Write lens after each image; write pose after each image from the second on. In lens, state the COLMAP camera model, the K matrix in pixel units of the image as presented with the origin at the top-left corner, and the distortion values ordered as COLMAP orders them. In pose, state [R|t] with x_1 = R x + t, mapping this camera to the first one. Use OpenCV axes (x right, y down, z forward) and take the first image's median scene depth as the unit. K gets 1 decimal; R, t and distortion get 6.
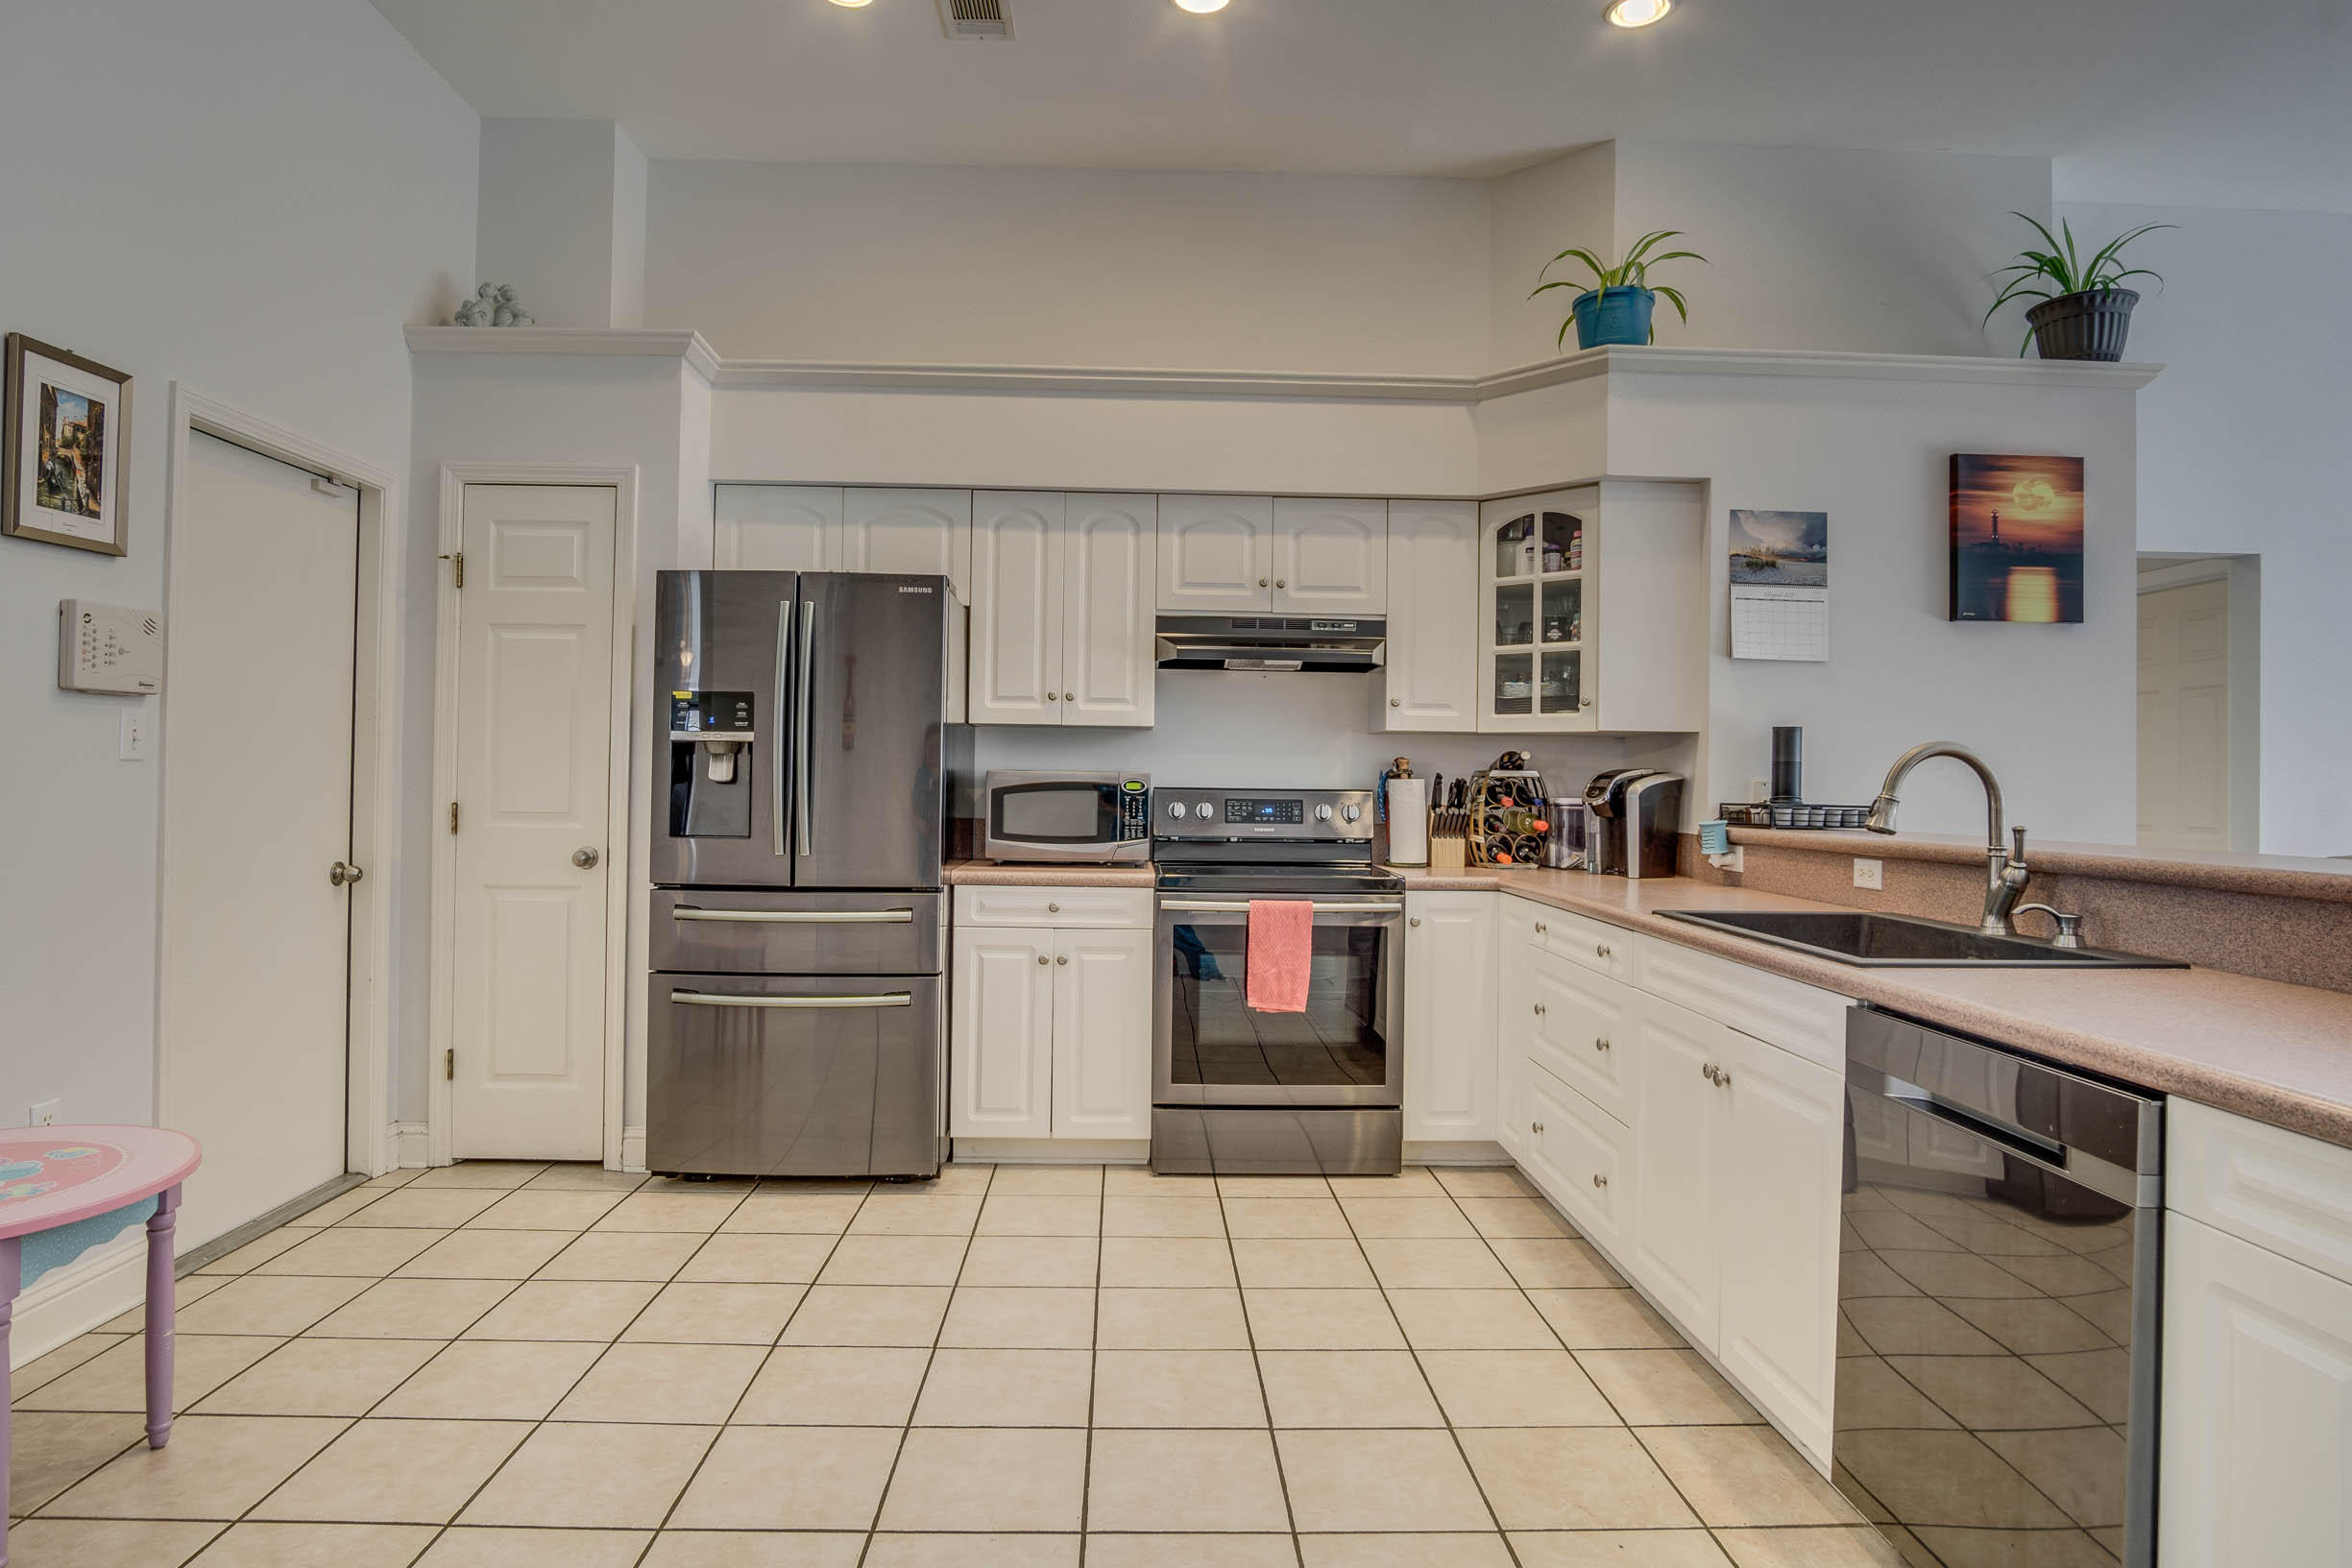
lens RADIAL K [[1304.2, 0, 1162.9], [0, 1304.2, 767.0], [0, 0, 1]] dist [-0.036158, 0.012885]
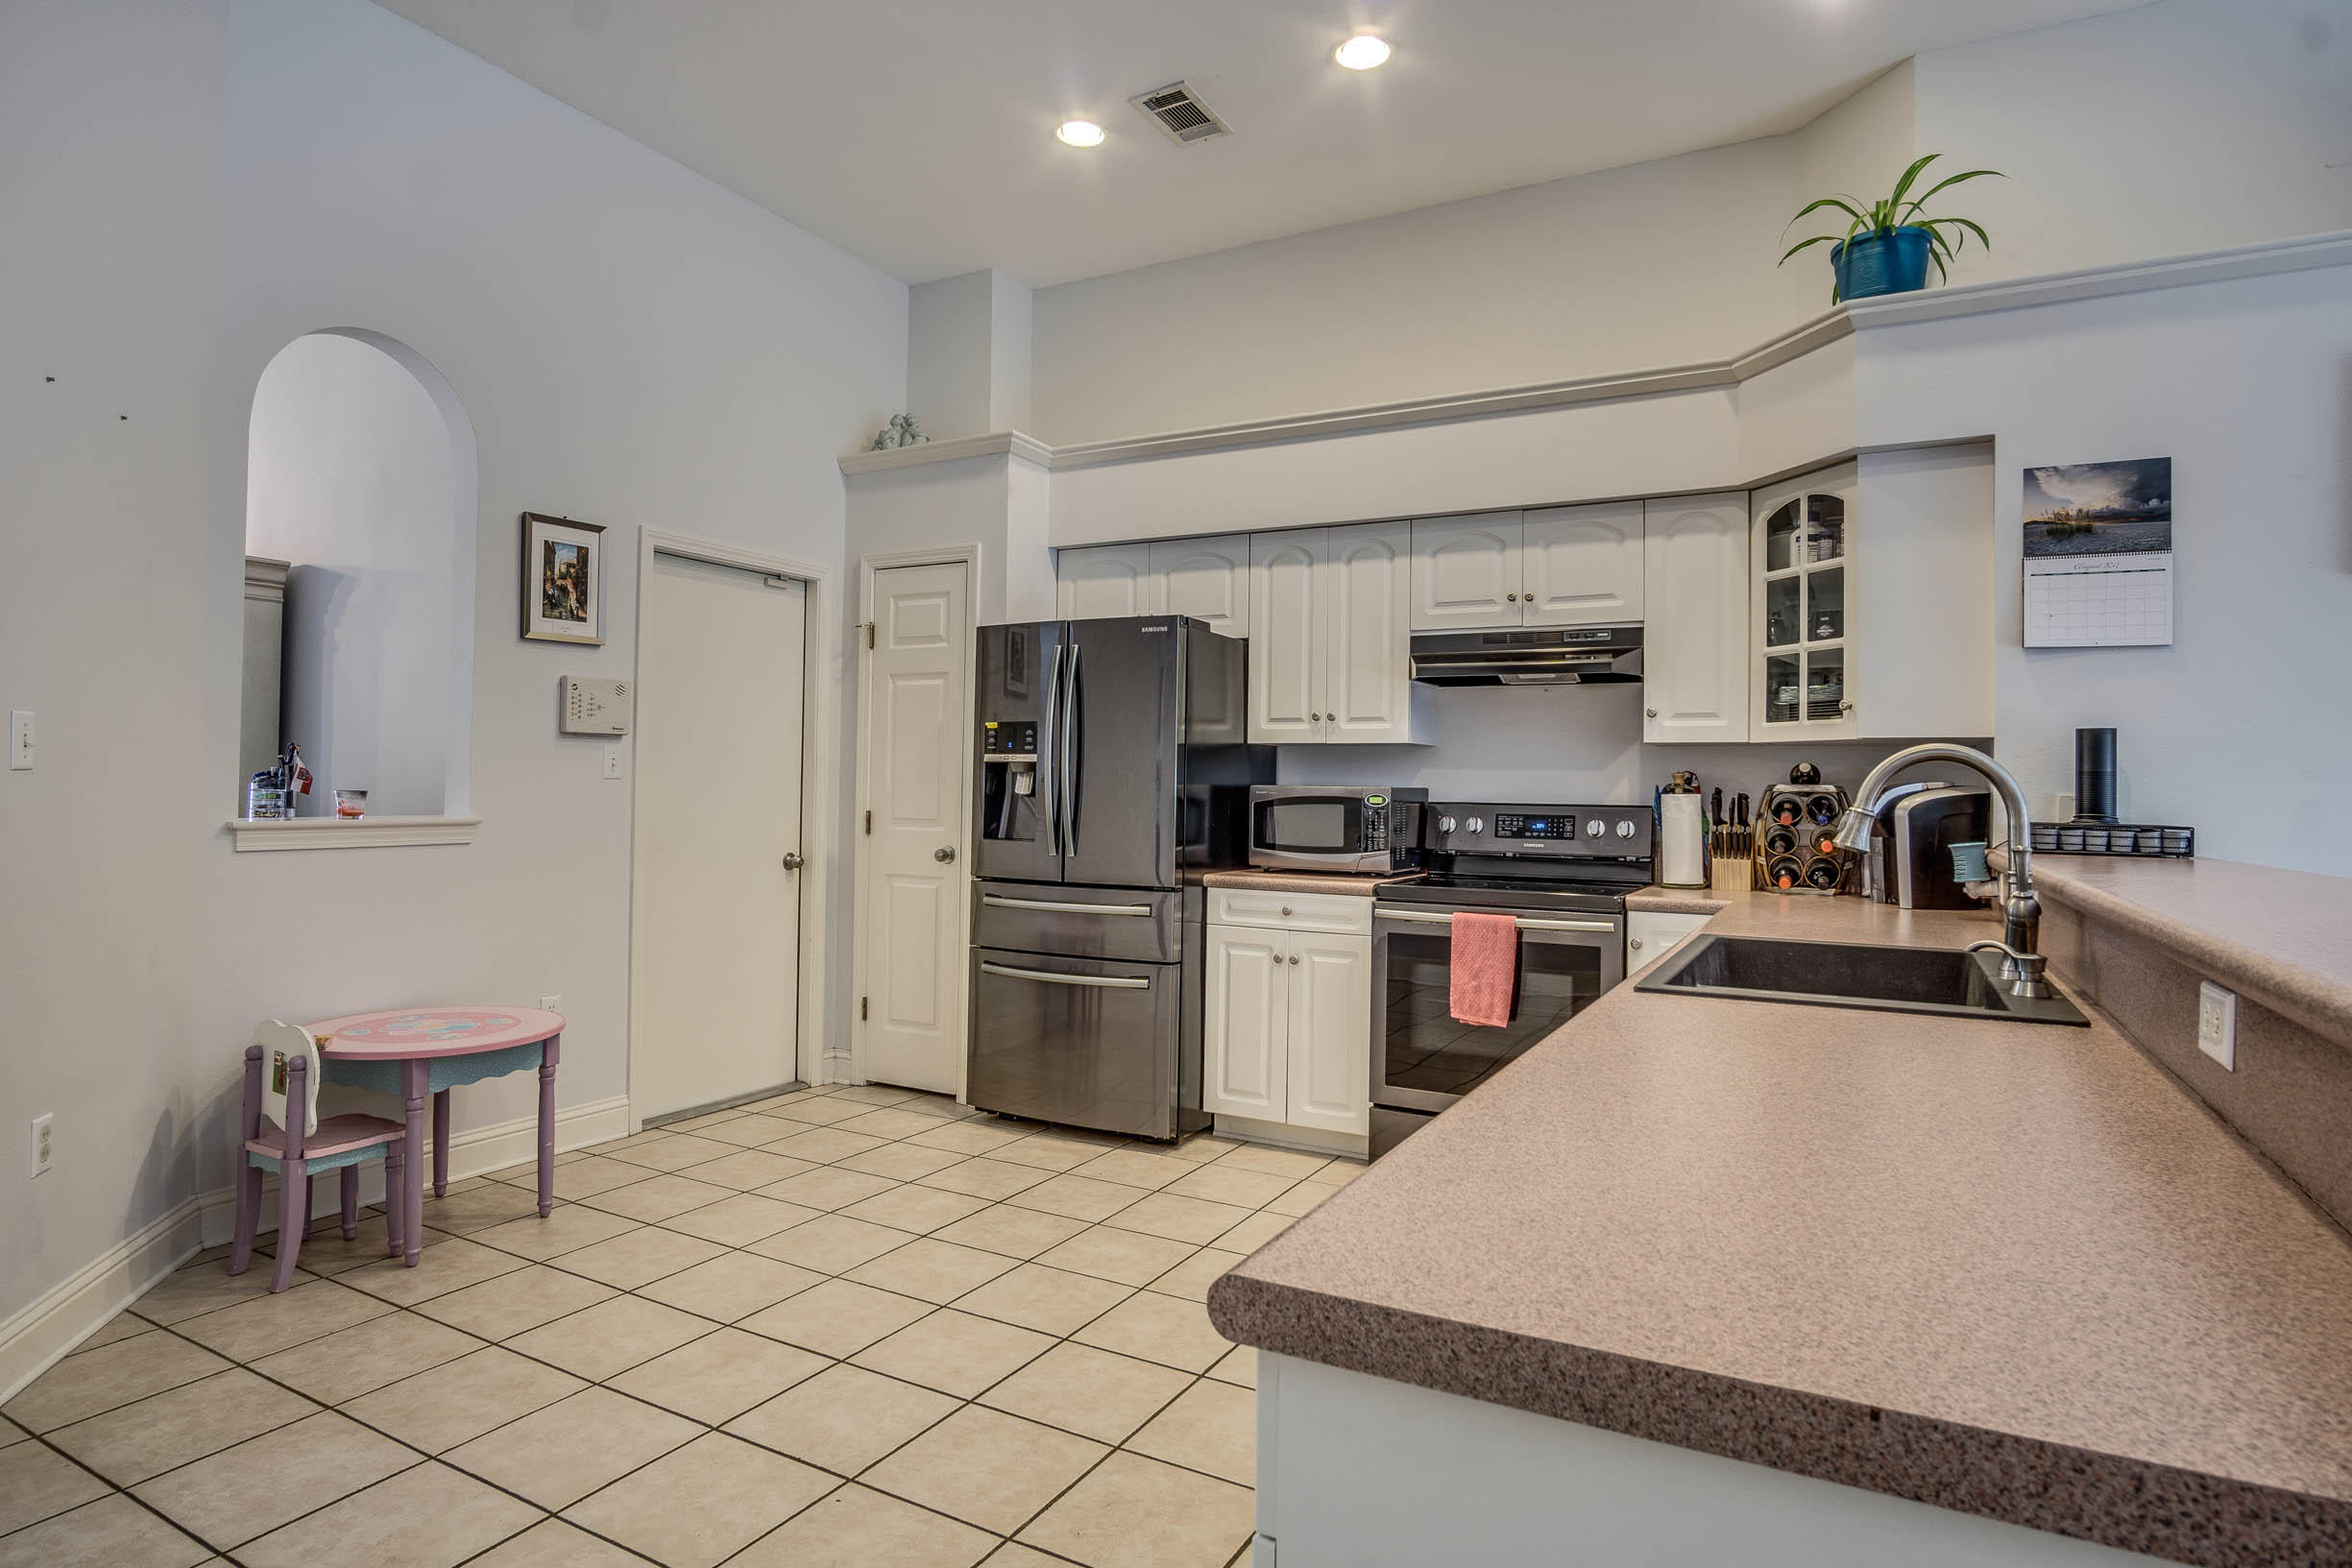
lens RADIAL K [[1283.6, 0, 1163.9], [0, 1283.6, 768.3], [0, 0, 1]] dist [-0.032721, 0.008626]
pose [[0.860326, -0.009512, -0.509655, 0.375354], [0.001414, 0.999867, -0.016275, 0.005689], [0.509742, 0.013282, 0.860225, 0.022951]]
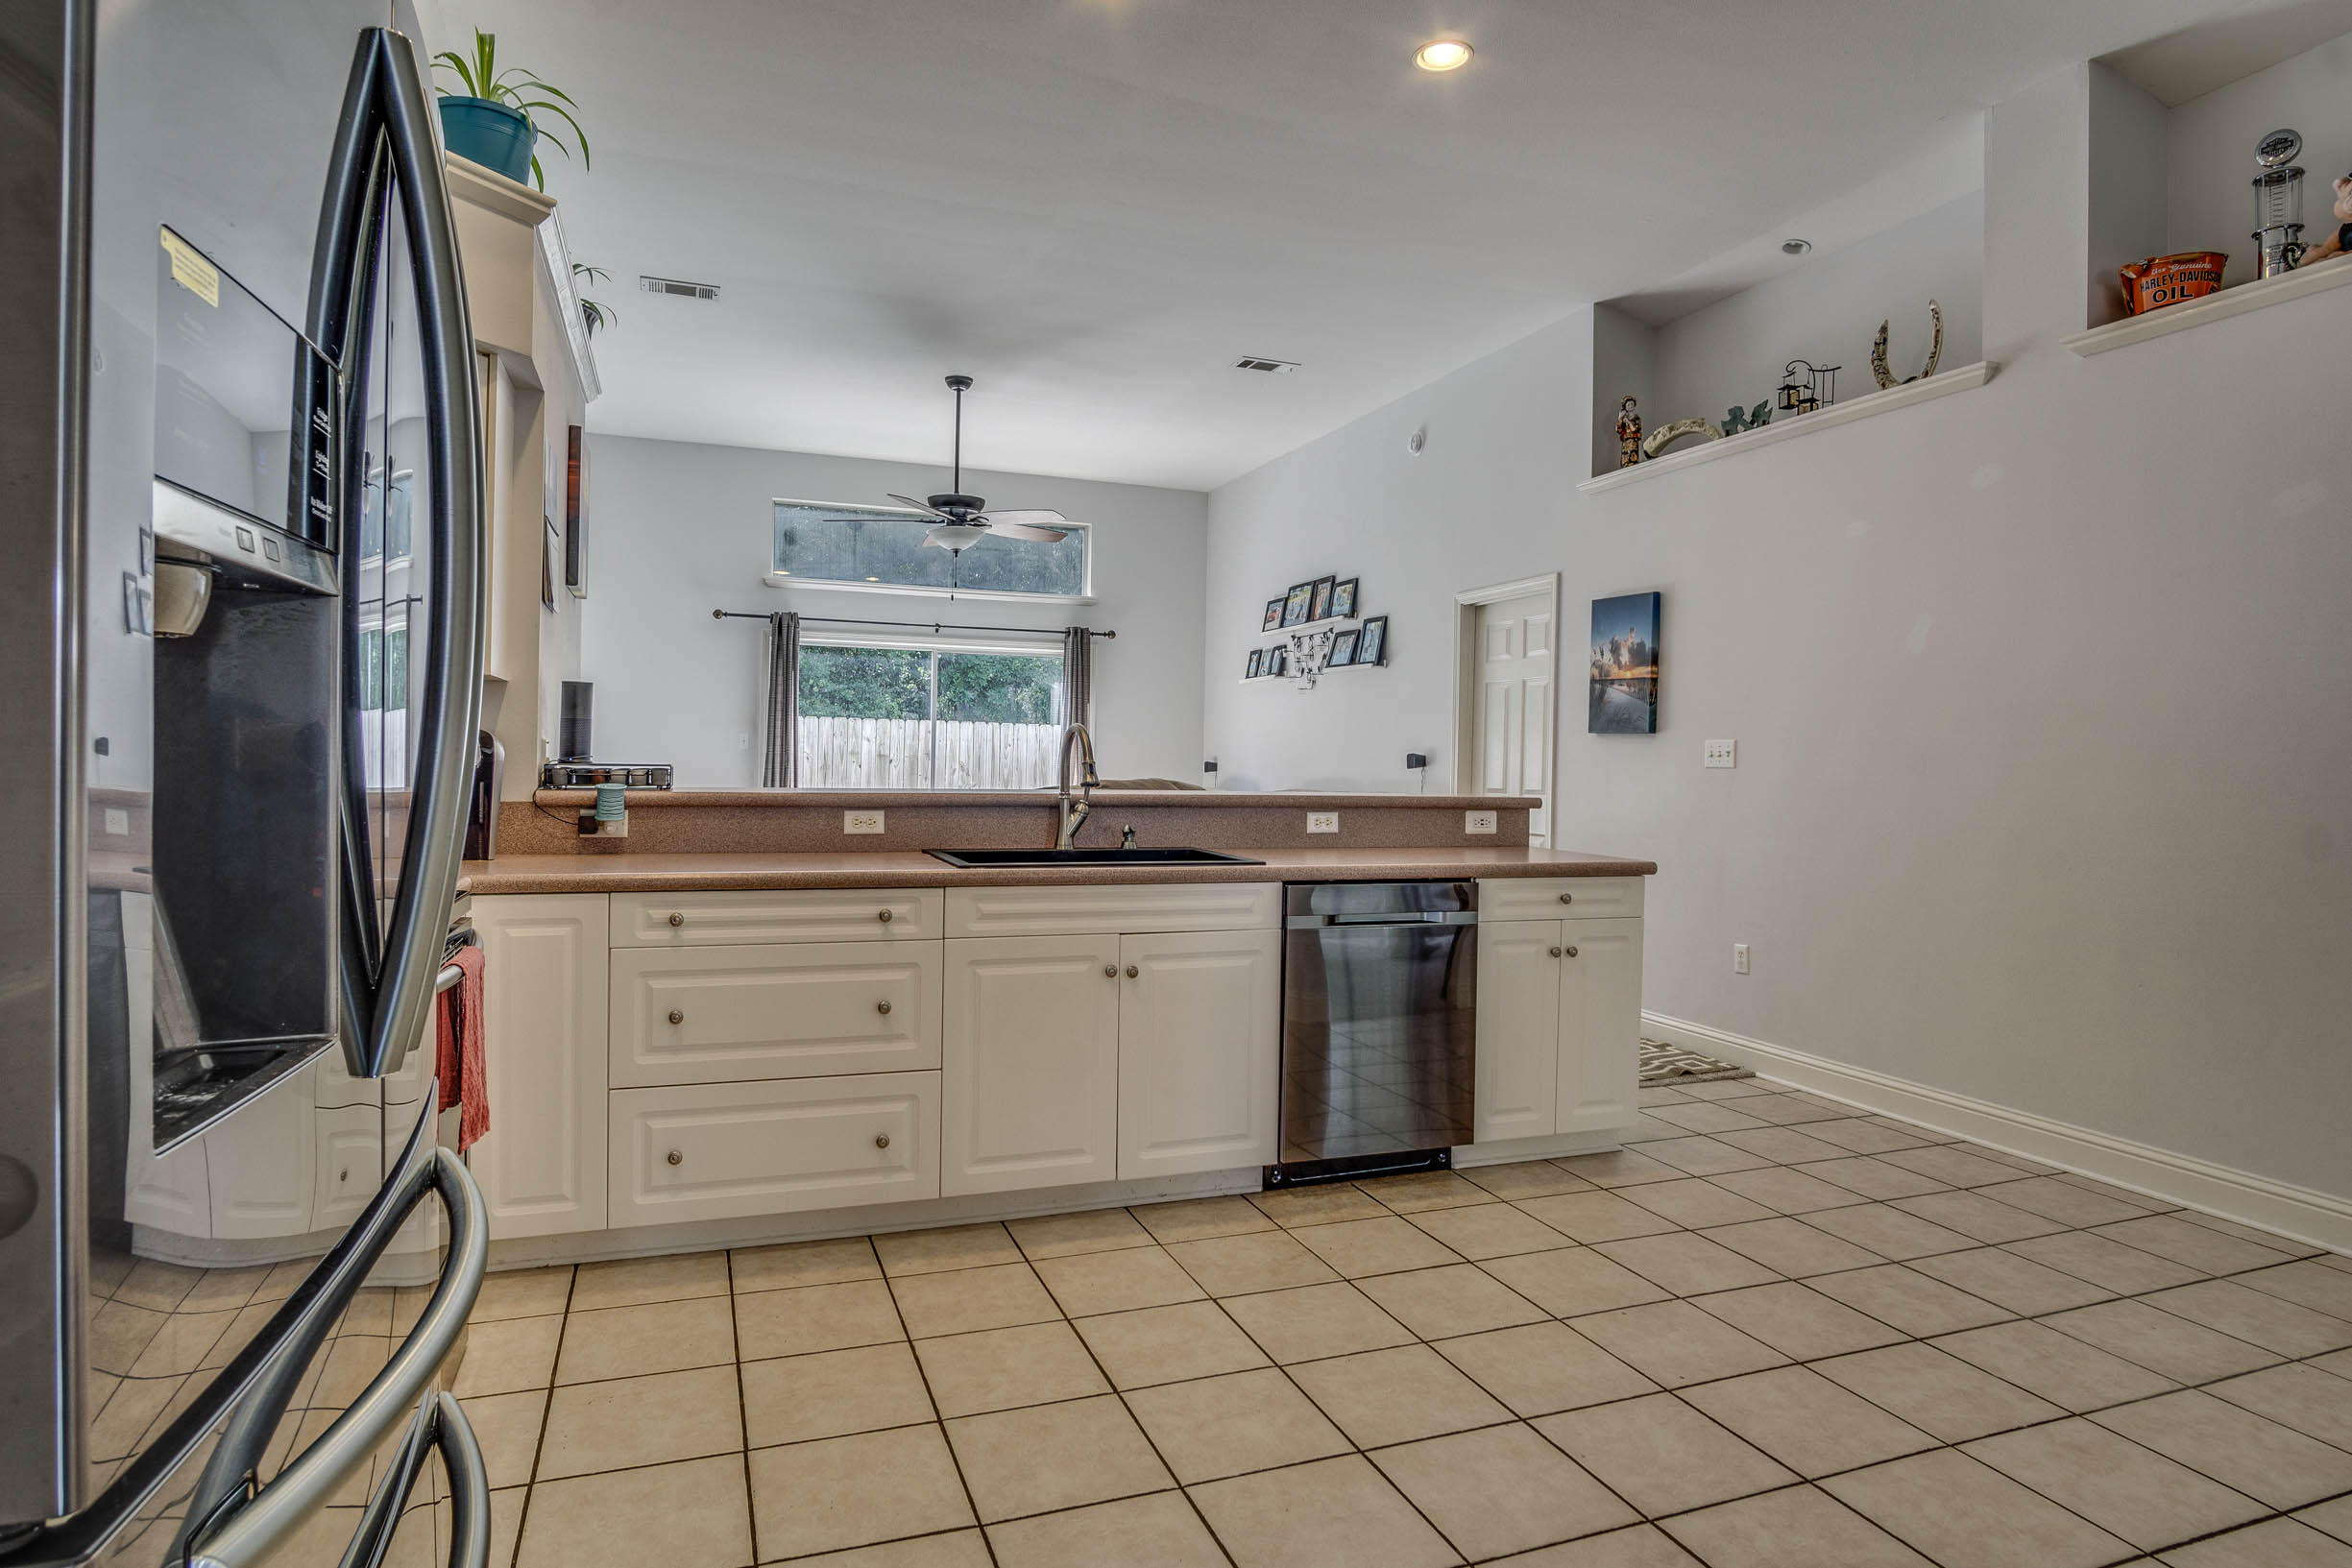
lens RADIAL K [[1283.6, 0, 1163.9], [0, 1283.6, 768.3], [0, 0, 1]] dist [-0.032721, 0.008626]
pose [[-0.323915, -0.028919, 0.945644, -0.528144], [-0.032116, 0.999293, 0.019559, -0.000090], [-0.945541, -0.024035, -0.324615, 0.877716]]
